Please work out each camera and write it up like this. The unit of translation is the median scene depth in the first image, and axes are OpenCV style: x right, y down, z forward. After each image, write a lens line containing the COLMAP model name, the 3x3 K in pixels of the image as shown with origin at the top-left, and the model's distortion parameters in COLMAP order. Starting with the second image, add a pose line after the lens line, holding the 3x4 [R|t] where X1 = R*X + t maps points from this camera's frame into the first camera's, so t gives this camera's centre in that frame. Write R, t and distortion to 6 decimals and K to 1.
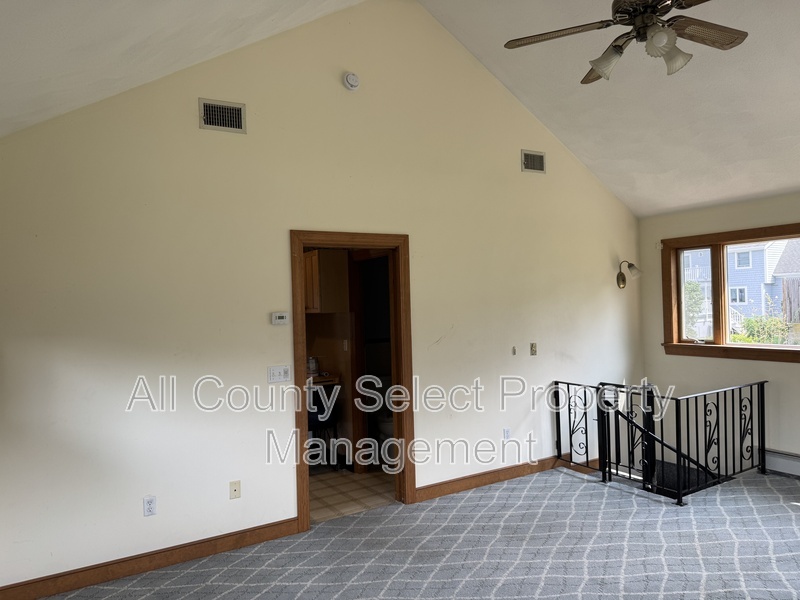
lens RADIAL K [[569.5, 0, 406.9], [0, 569.5, 298.4], [0, 0, 1]] dist [0.028734, -0.026287]
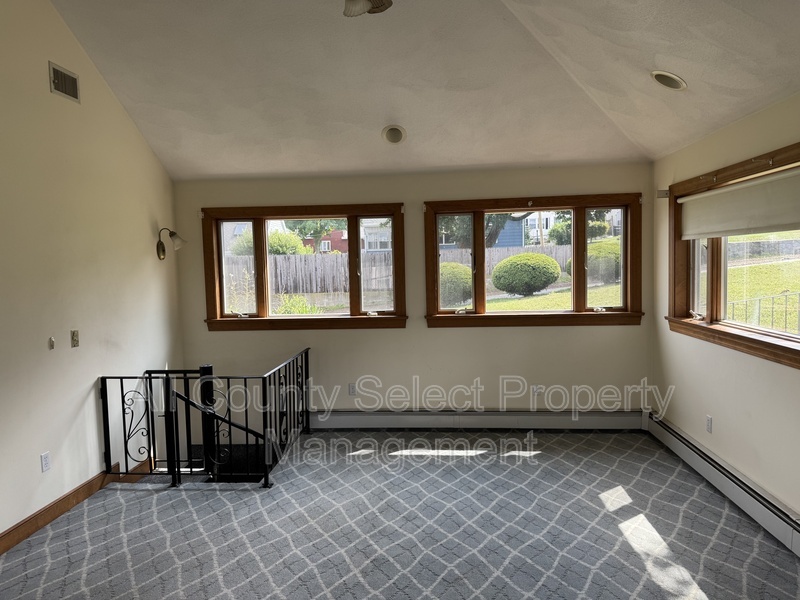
lens RADIAL K [[569.5, 0, 399.0], [0, 569.5, 298.8], [0, 0, 1]] dist [0.028734, -0.026287]
pose [[0.606152, -0.034249, 0.794611, -0.114781], [-0.001374, 0.999026, 0.044108, 0.003329], [-0.795348, -0.027828, 0.605514, 0.211525]]
